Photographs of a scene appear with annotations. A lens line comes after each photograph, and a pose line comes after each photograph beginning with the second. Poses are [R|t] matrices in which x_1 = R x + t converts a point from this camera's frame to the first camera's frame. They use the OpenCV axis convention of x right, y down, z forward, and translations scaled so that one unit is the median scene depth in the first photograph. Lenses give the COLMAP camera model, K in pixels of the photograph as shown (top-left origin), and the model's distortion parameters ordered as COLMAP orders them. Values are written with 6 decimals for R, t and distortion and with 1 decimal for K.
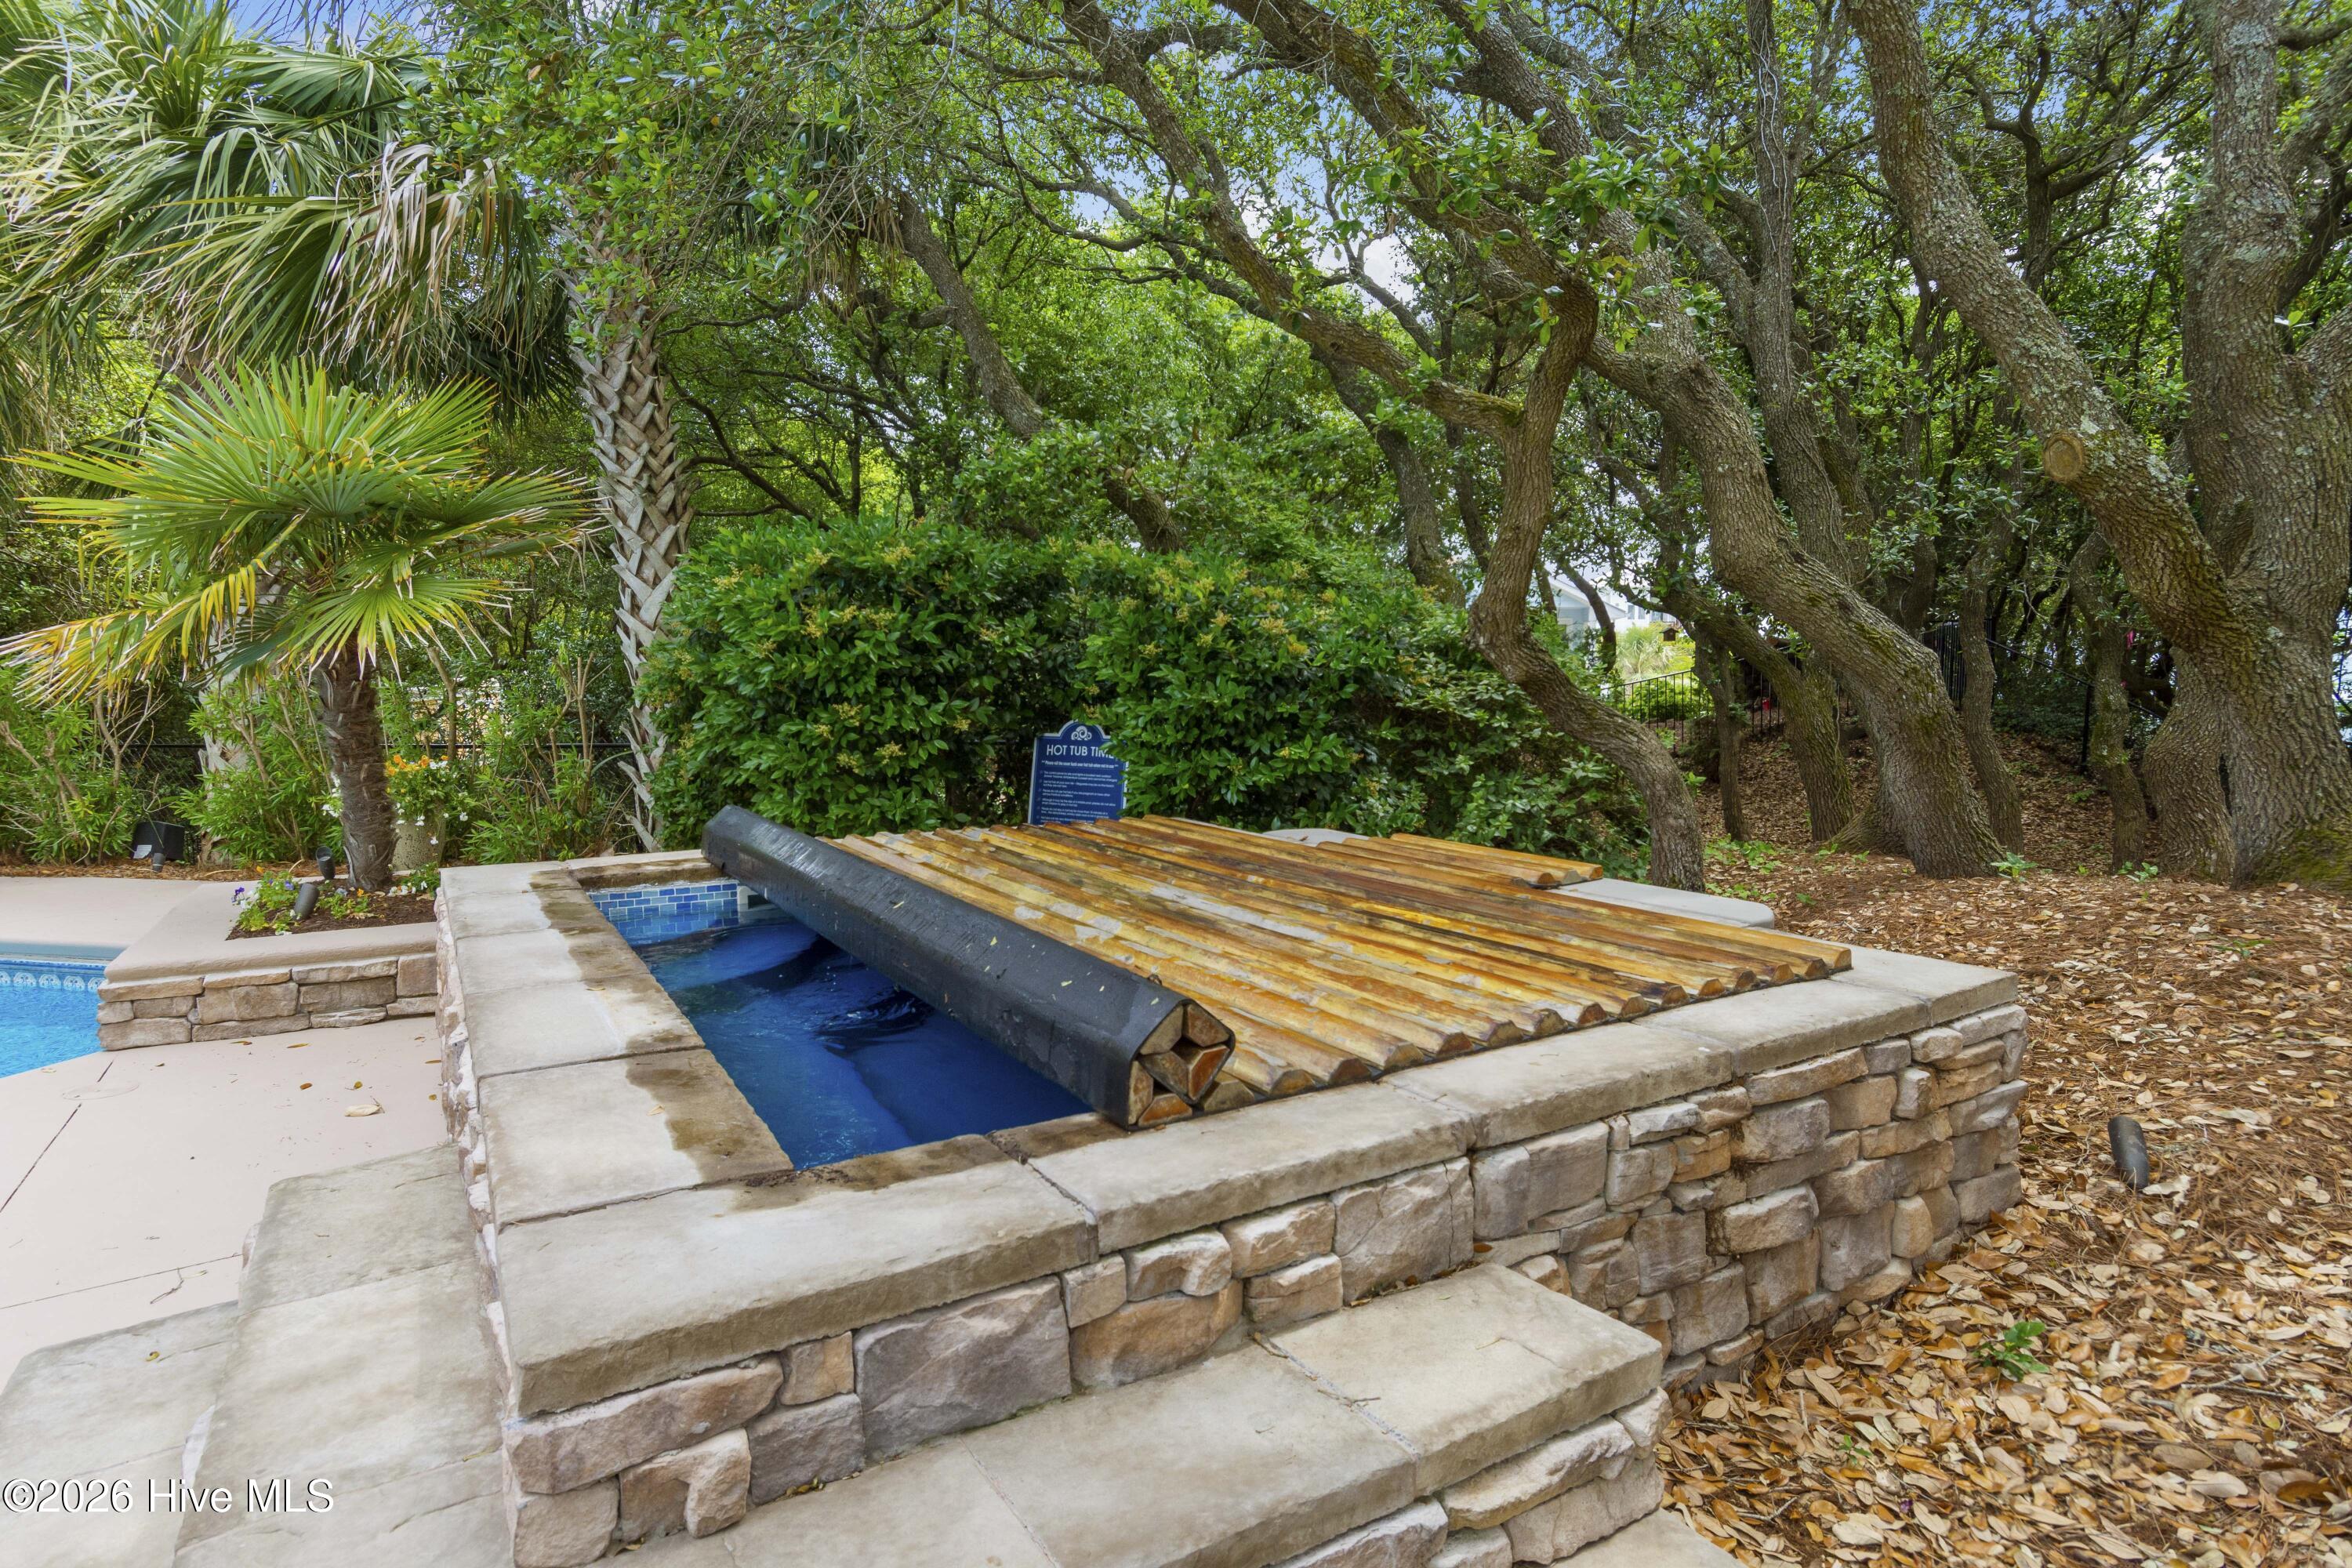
lens RADIAL K [[1246.0, 0, 1176.0], [0, 1246.0, 784.0], [0, 0, 1]] dist [0.009217, -0.007086]
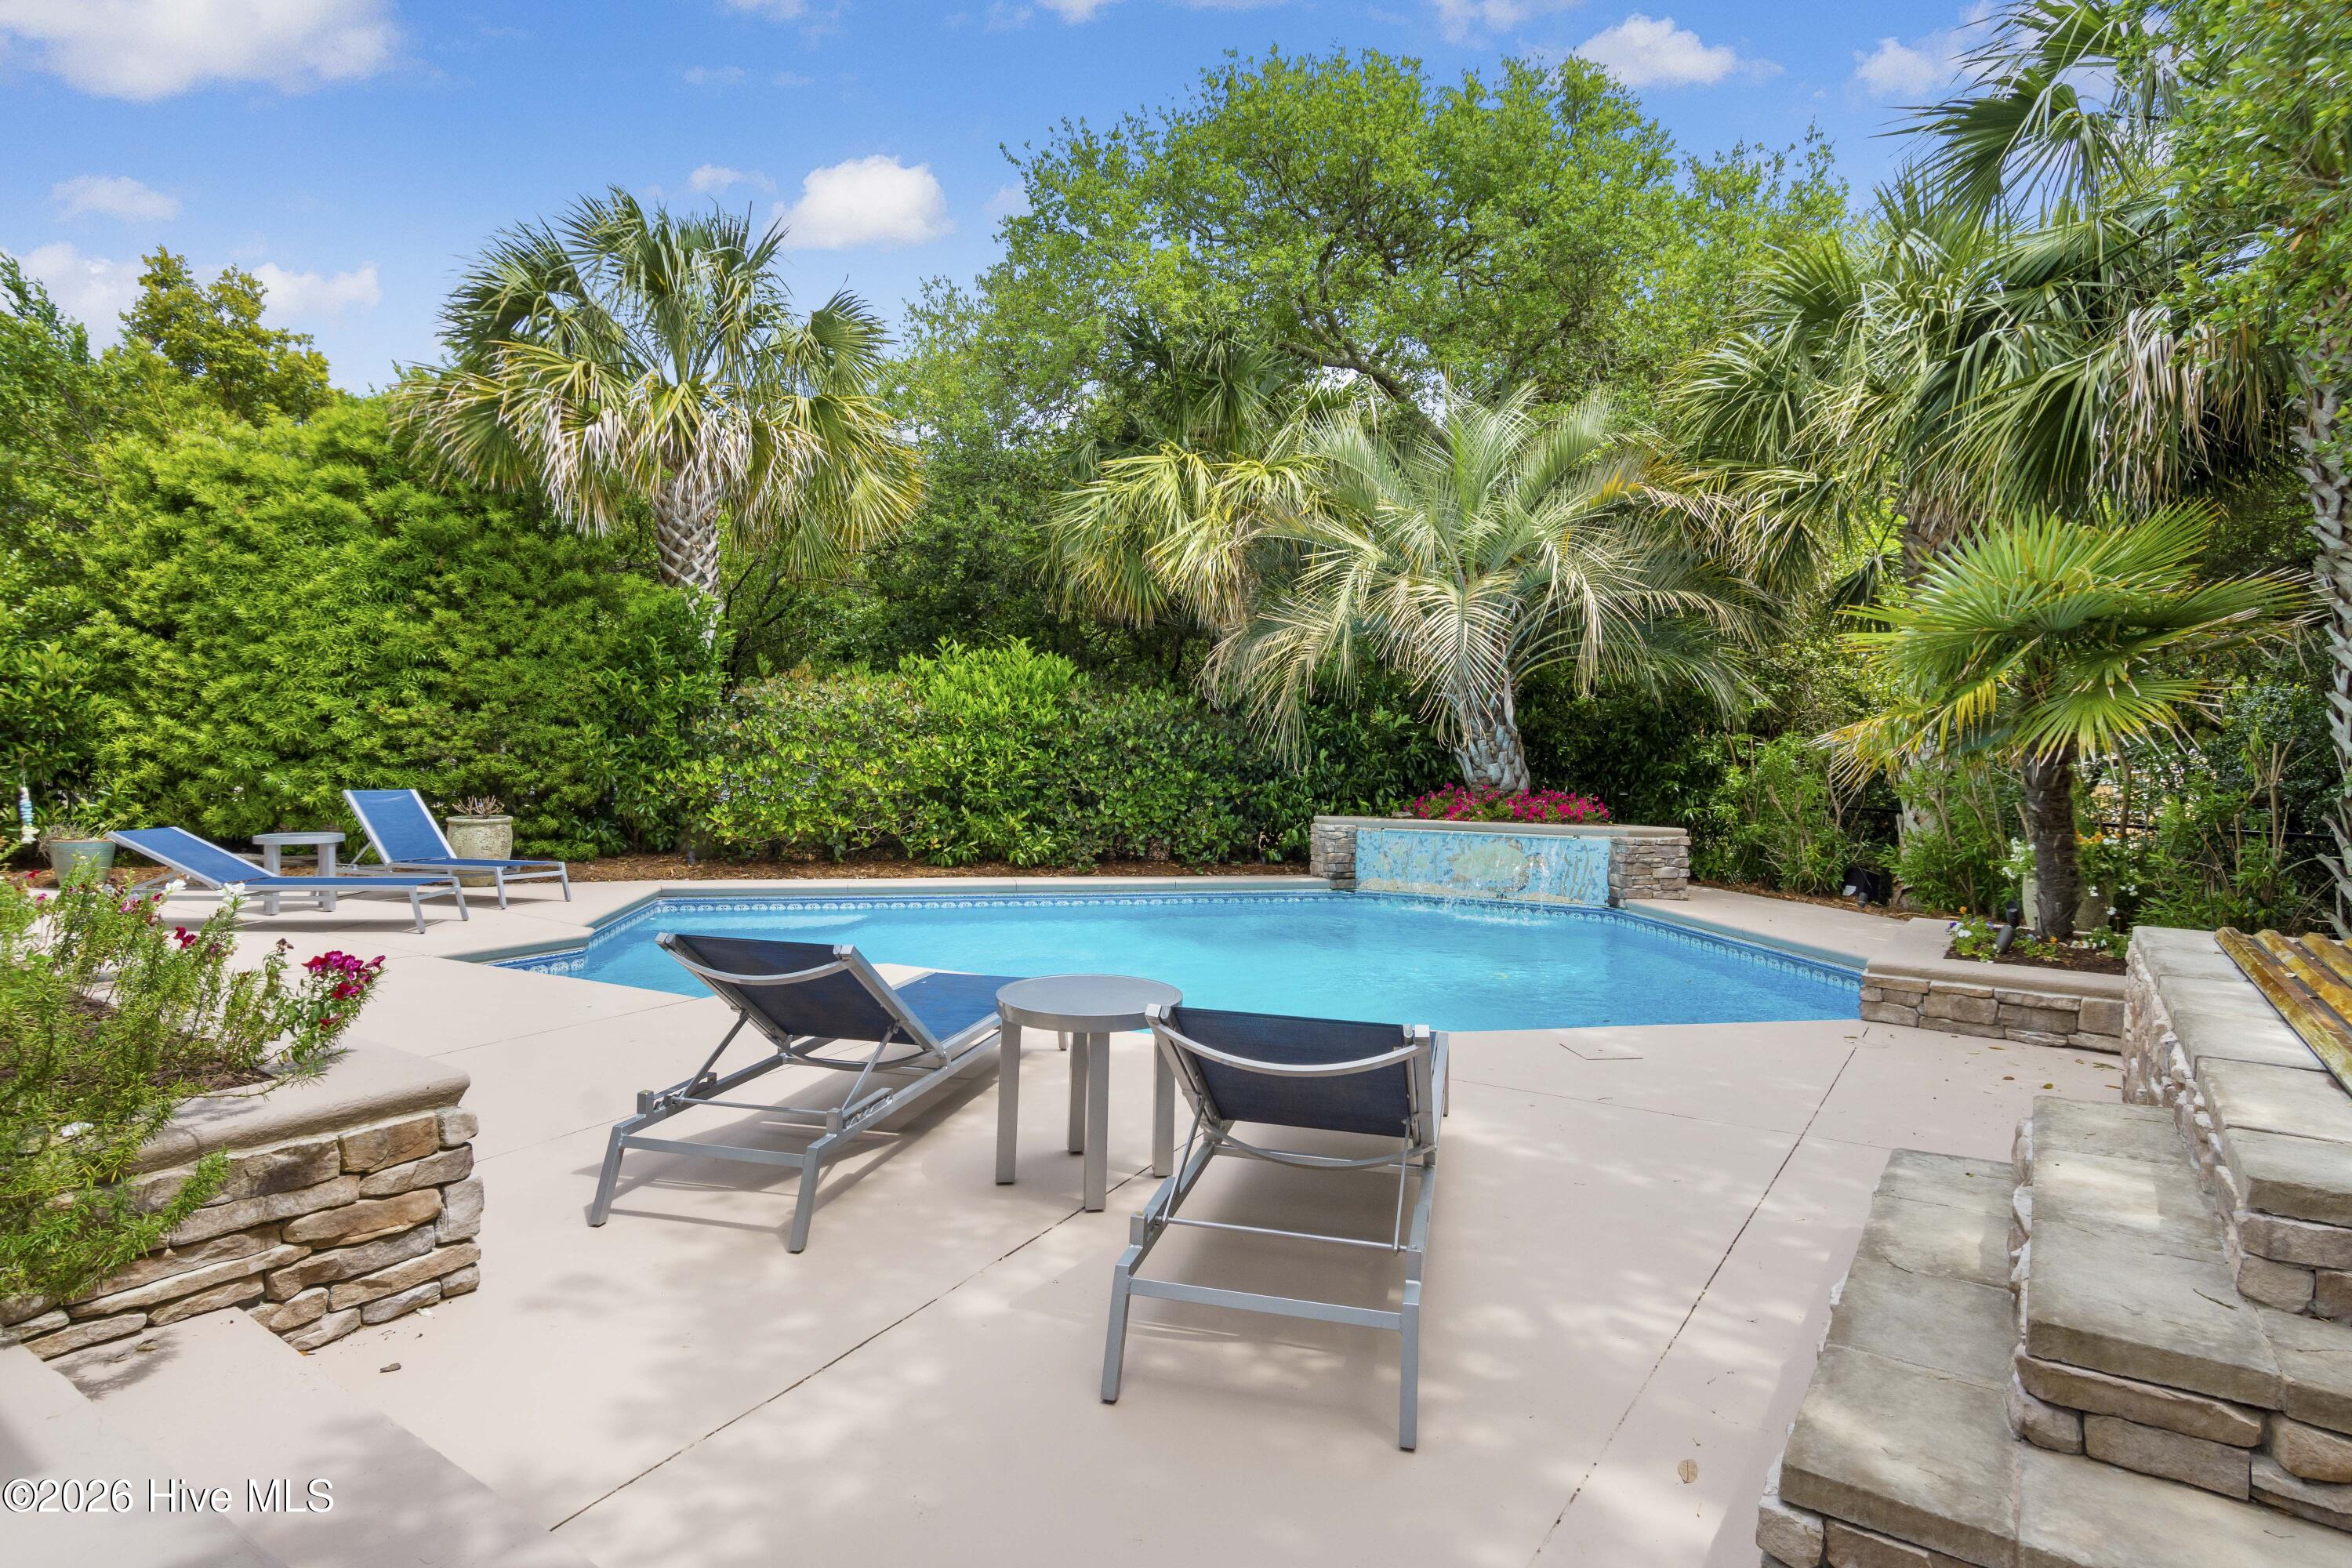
lens RADIAL K [[1244.2, 0, 1168.8], [0, 1244.2, 770.6], [0, 0, 1]] dist [-0.001199, -0.002013]
pose [[0.395719, 0.028634, -0.917925, 0.110558], [-0.092672, 0.995657, -0.008892, 0.013780], [0.913684, 0.088585, 0.396654, -0.273465]]
